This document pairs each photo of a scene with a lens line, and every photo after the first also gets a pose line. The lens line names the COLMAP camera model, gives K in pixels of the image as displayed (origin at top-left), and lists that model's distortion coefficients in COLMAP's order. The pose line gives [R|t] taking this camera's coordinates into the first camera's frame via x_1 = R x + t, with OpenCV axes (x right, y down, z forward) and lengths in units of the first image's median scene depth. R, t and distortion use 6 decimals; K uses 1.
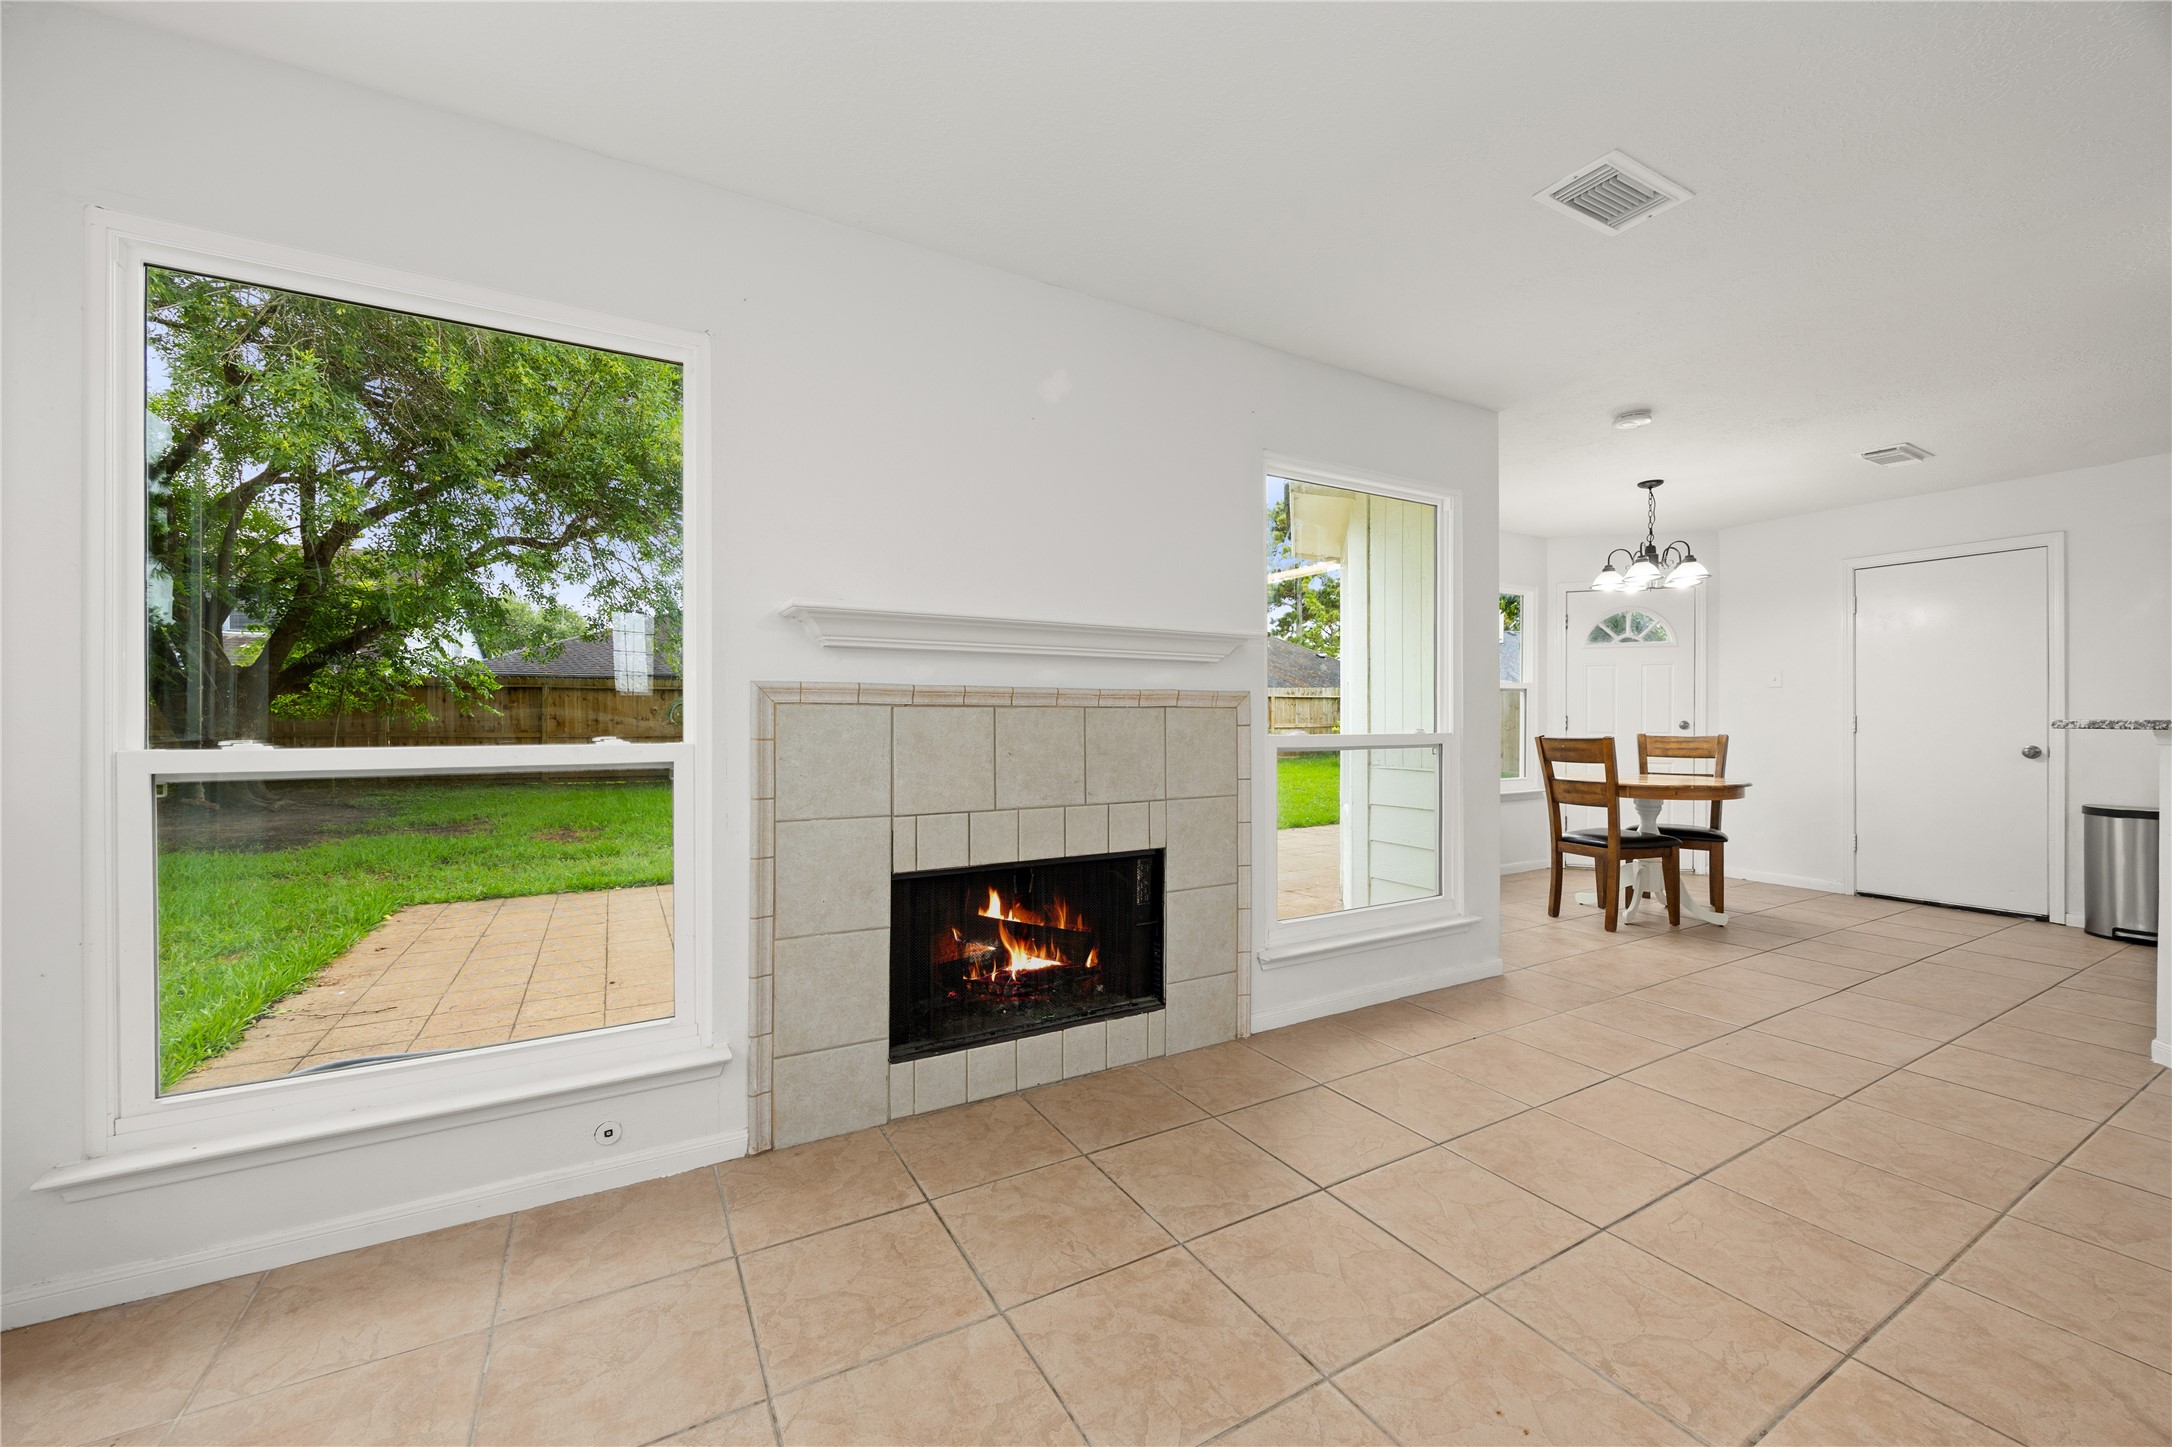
lens RADIAL K [[836.9, 0, 1082.7], [0, 836.9, 719.7], [0, 0, 1]] dist [0.000518, -0.000161]
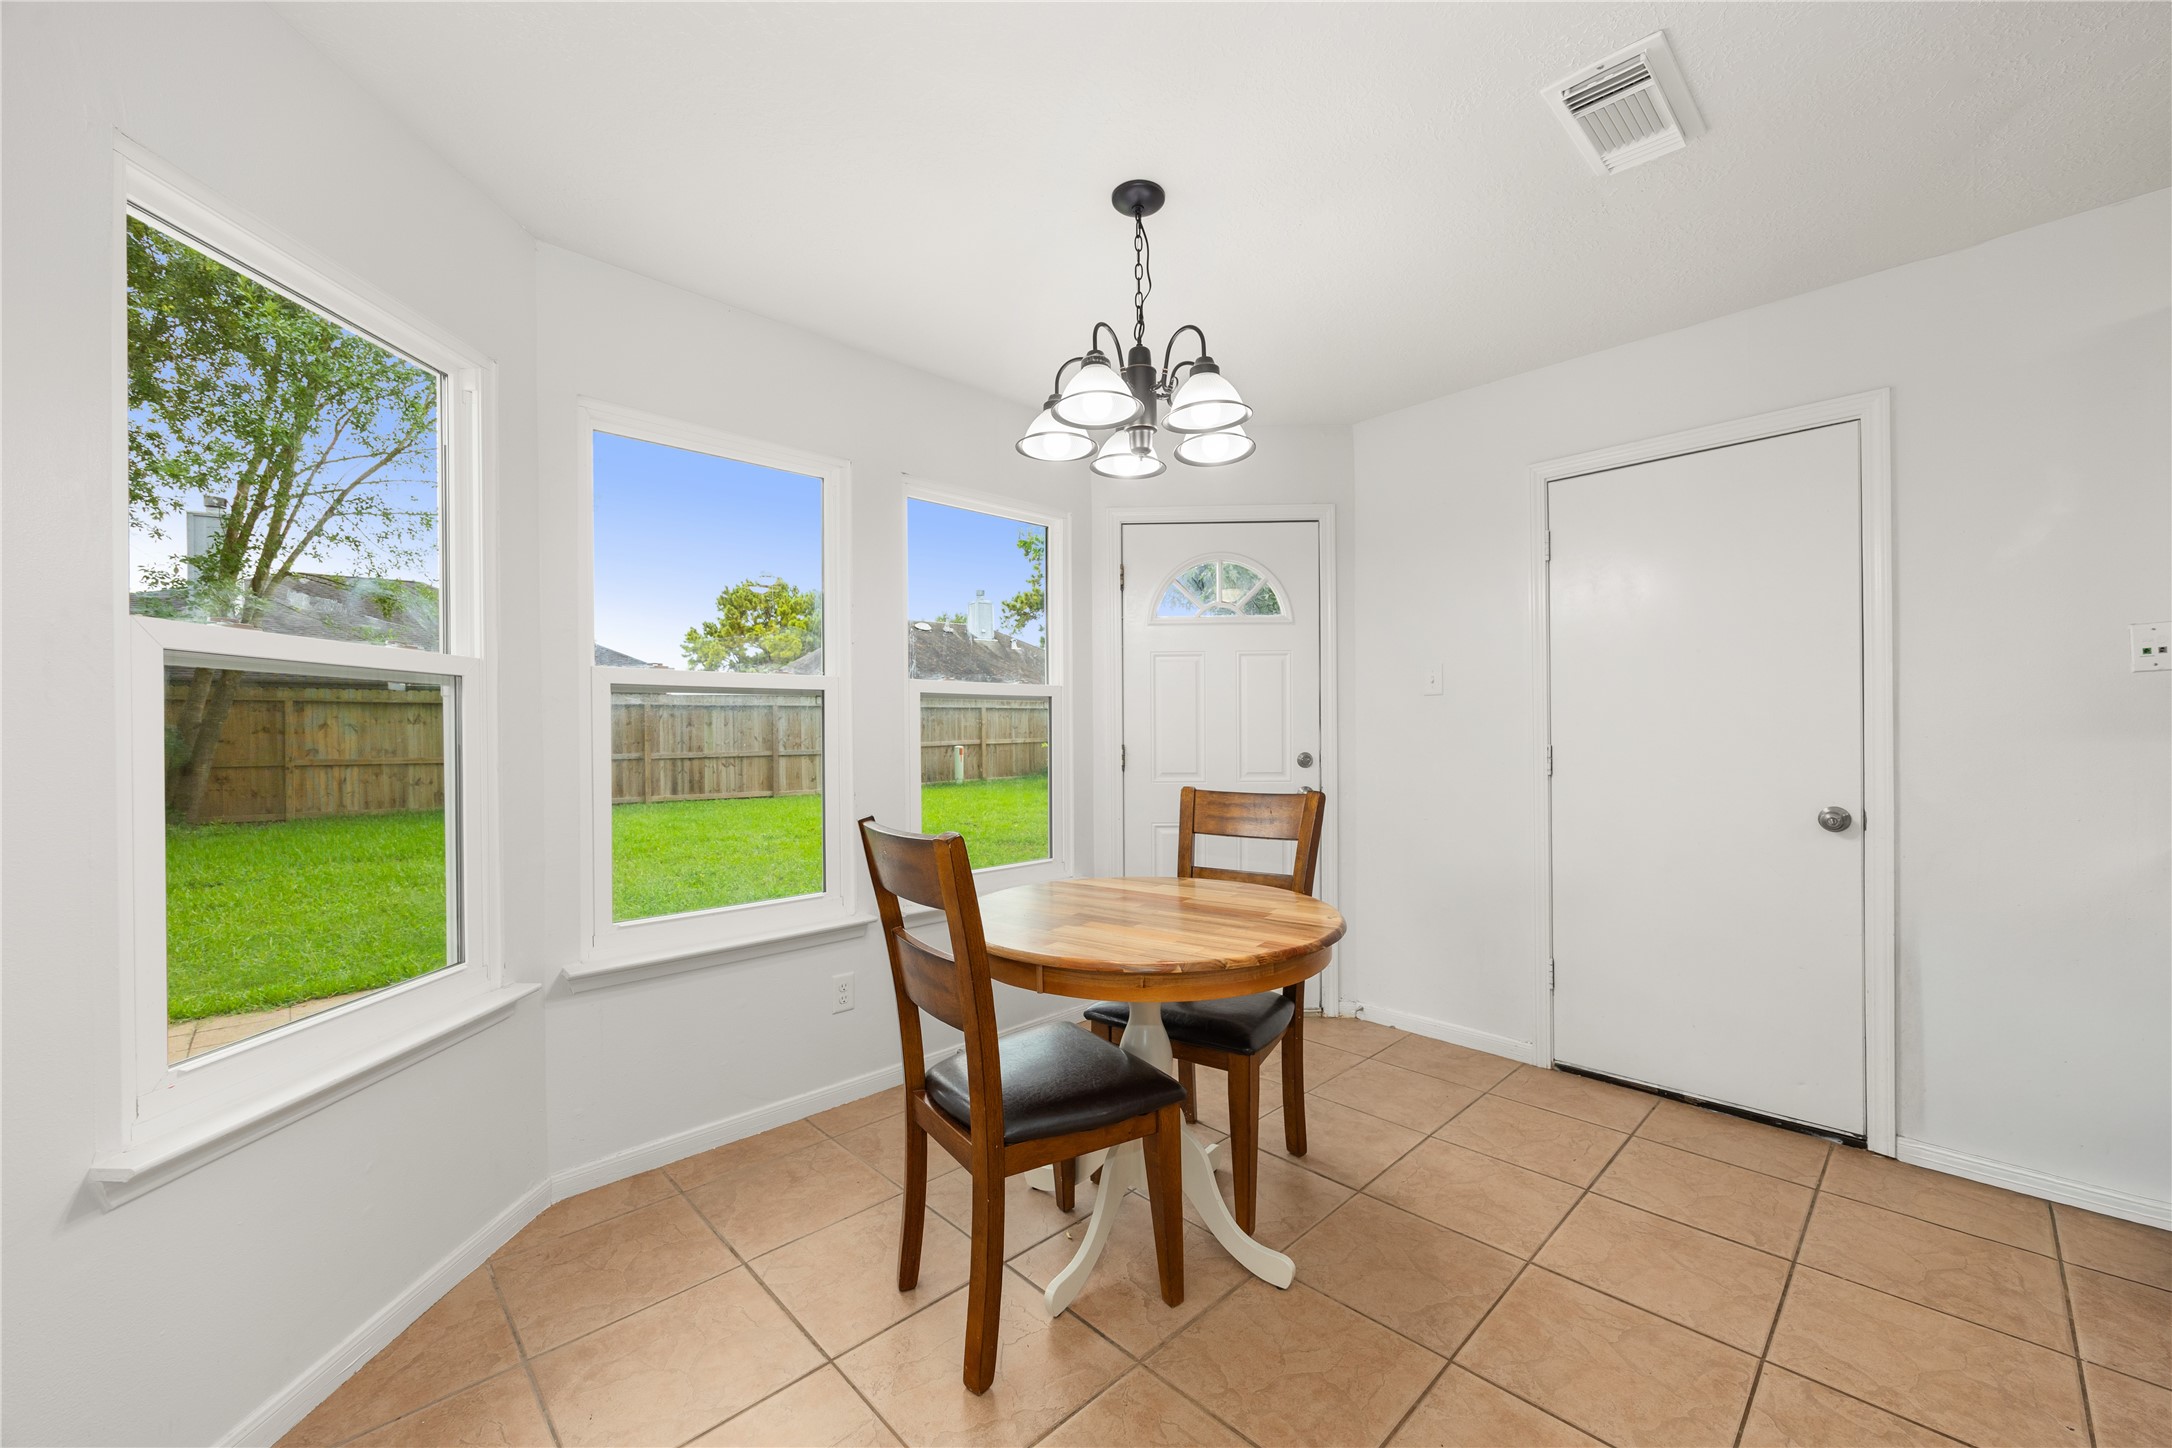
lens RADIAL K [[851.7, 0, 1094.3], [0, 851.7, 730.6], [0, 0, 1]] dist [-0.000341, -0.000151]
pose [[0.966608, -0.008060, 0.256131, 0.582465], [0.007558, 0.999967, 0.002944, -0.022154], [-0.256146, -0.000910, 0.966638, 0.637270]]
